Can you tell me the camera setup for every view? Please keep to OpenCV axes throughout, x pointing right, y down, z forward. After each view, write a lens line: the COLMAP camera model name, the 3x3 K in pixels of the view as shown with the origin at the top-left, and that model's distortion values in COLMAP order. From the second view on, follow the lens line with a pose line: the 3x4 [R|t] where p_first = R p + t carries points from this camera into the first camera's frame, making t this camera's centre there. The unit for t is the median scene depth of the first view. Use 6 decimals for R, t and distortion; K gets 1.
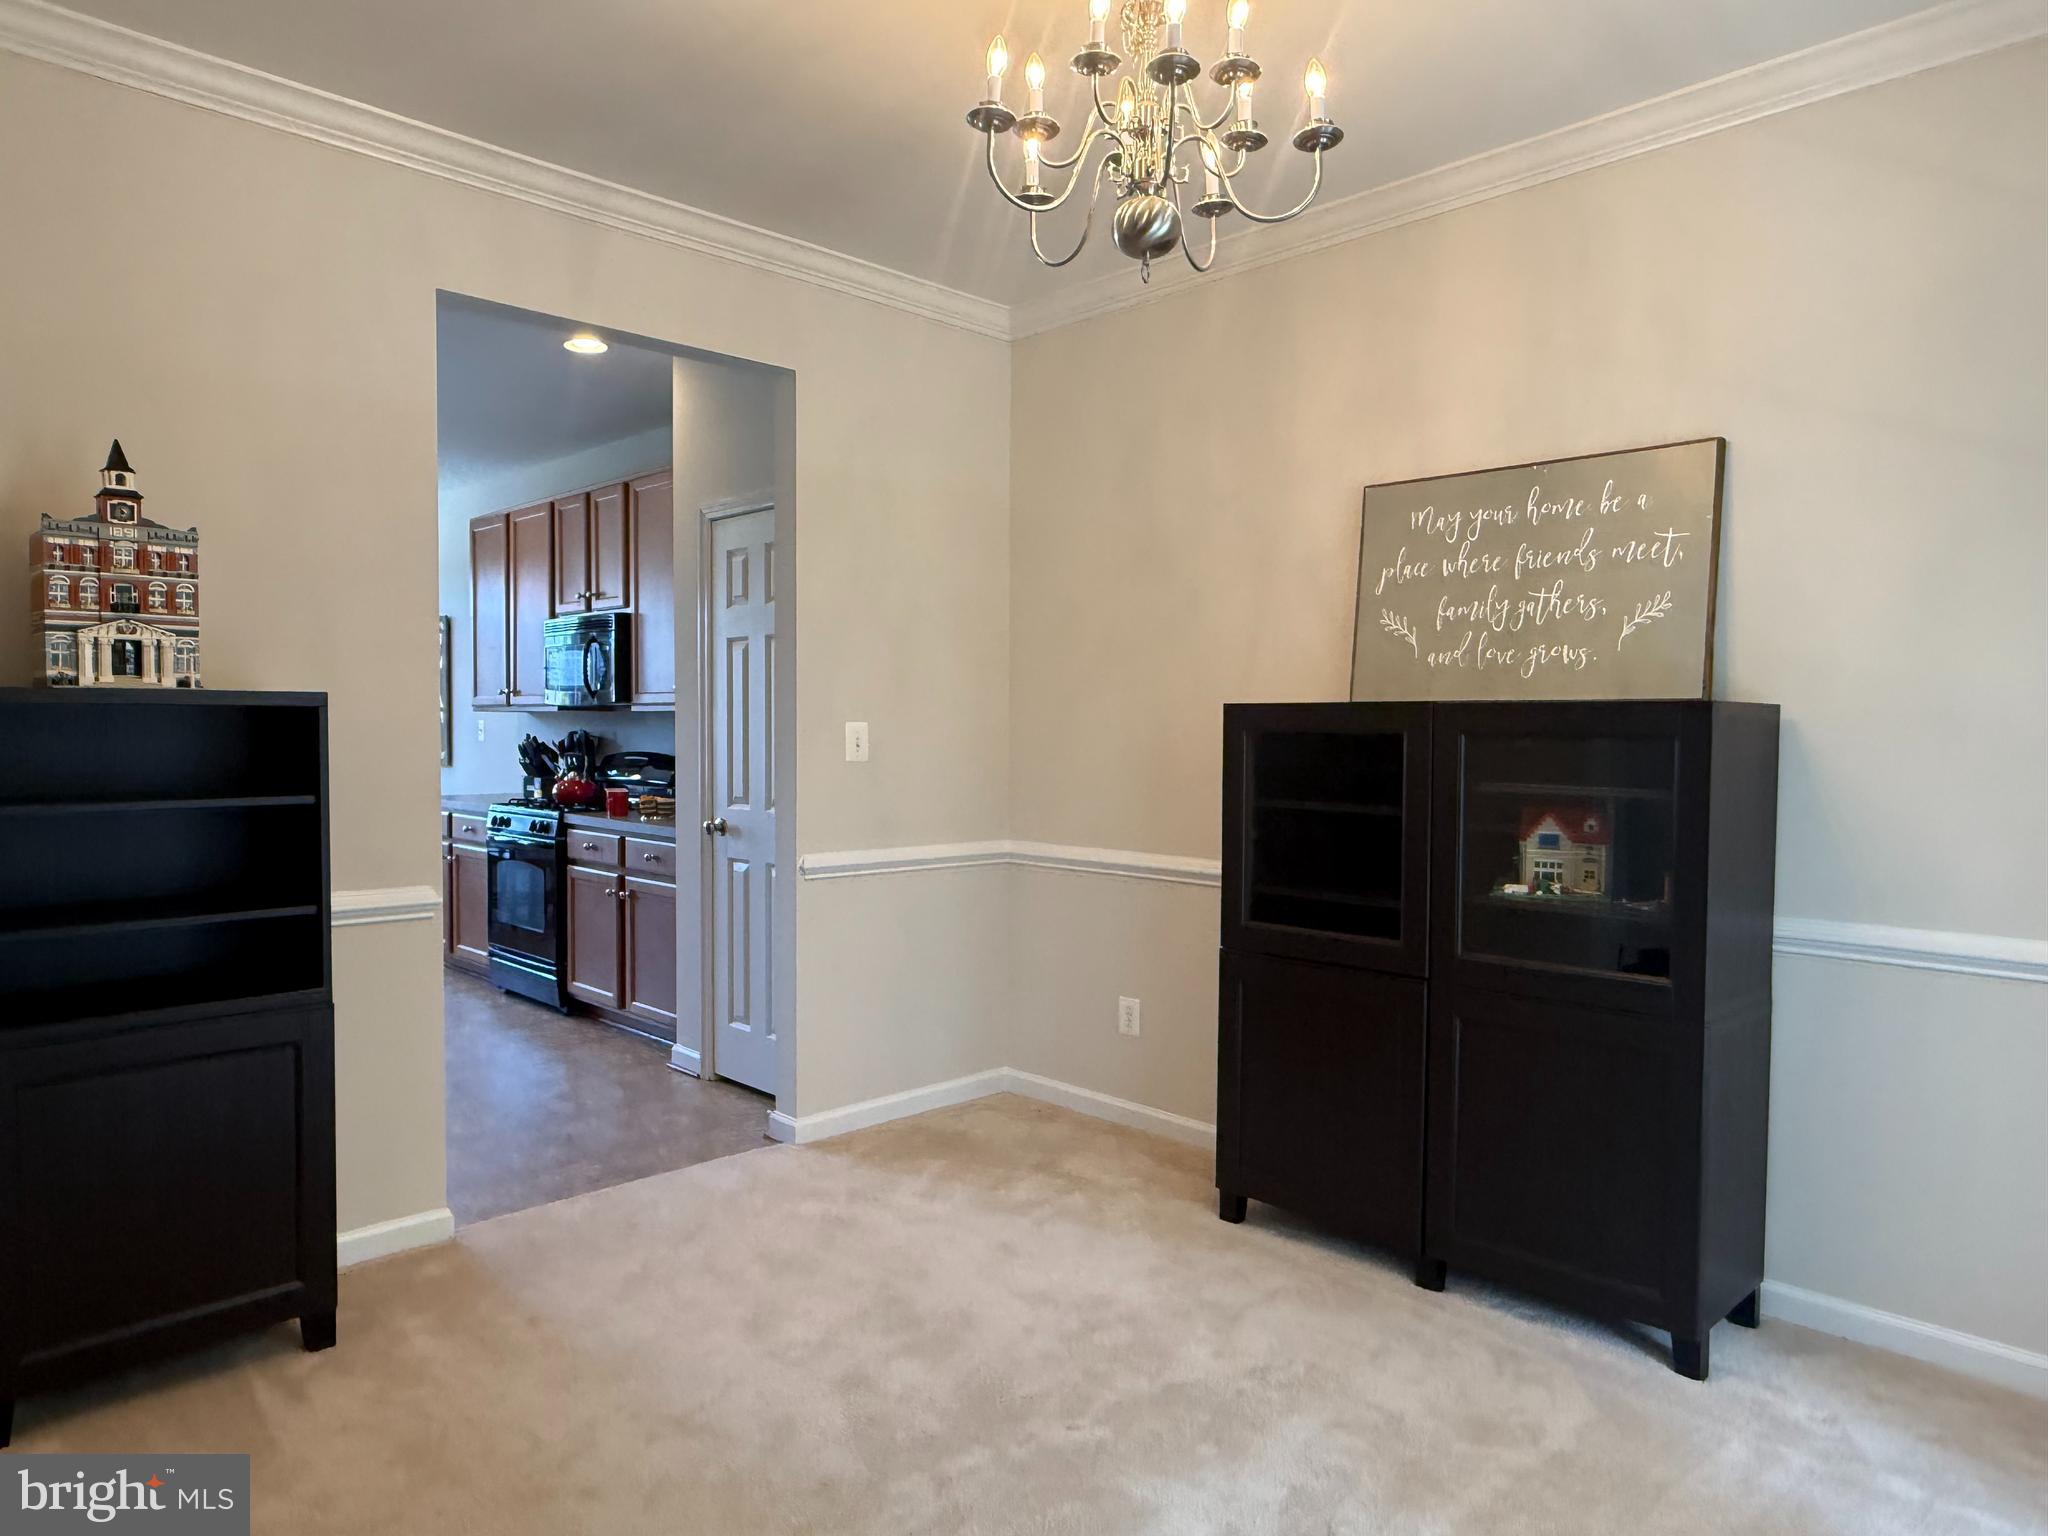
lens RADIAL K [[1297.3, 0, 1024.0], [0, 1297.3, 768.0], [0, 0, 1]] dist [0.002493, 0.000312]
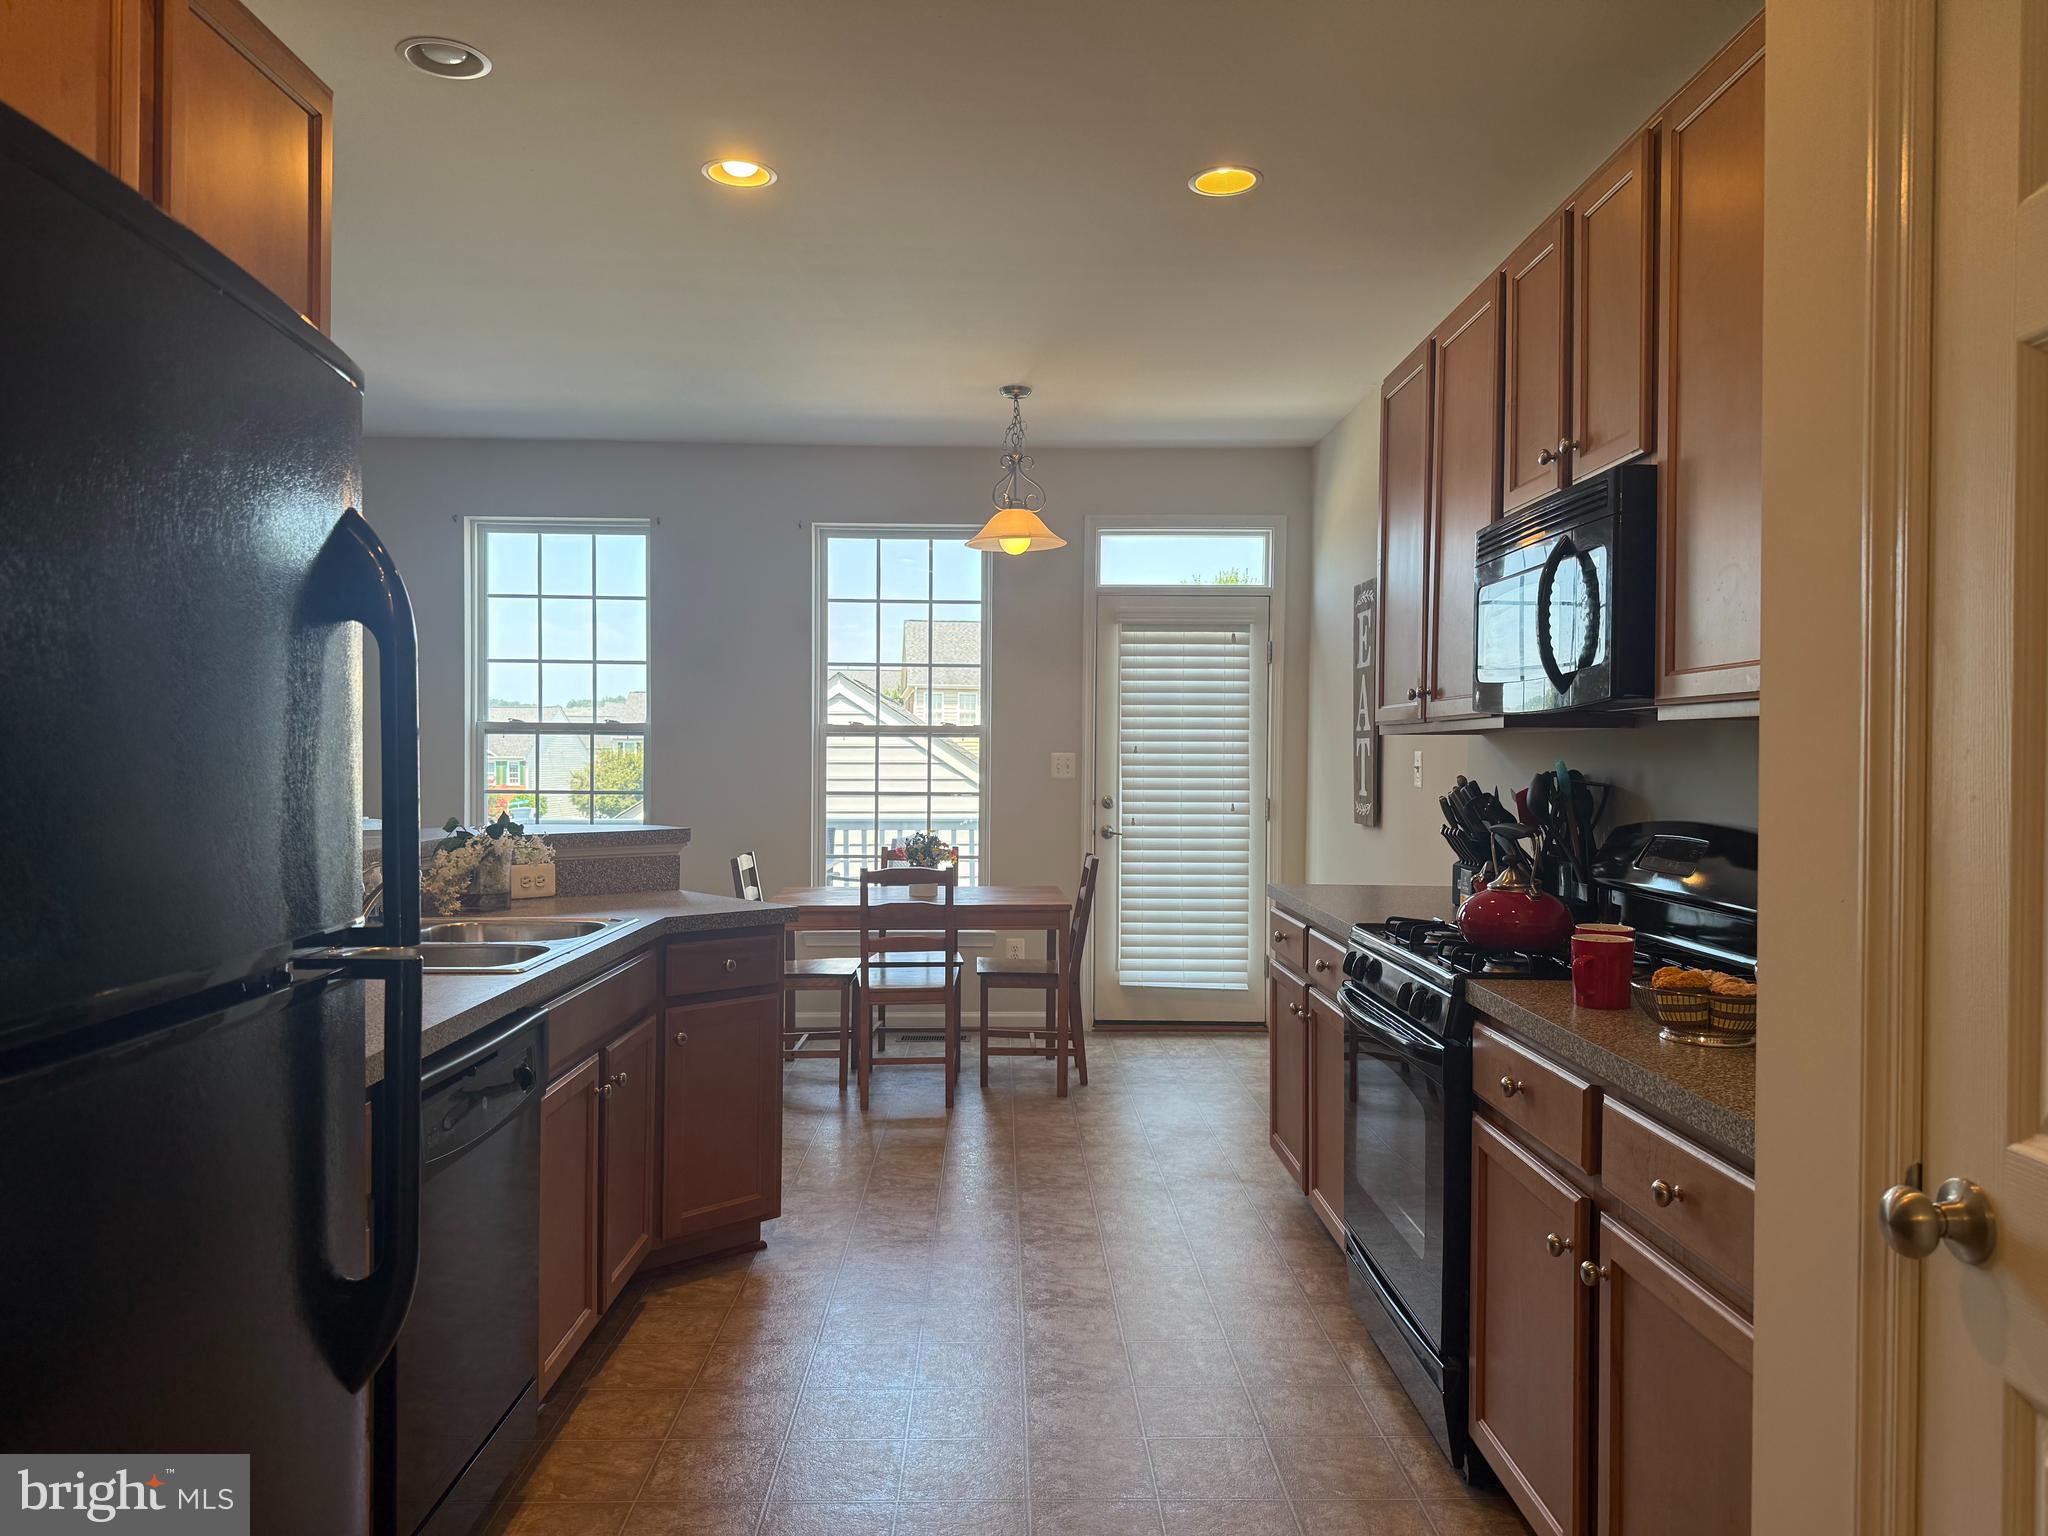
lens RADIAL K [[1438.7, 0, 1024.0], [0, 1438.7, 768.0], [0, 0, 1]] dist [0.067744, -0.118824]
pose [[0.725722, 0.007158, -0.687951, -0.143153], [-0.027442, 0.999451, -0.018550, -0.016684], [0.687441, 0.032341, 0.725520, 0.560288]]
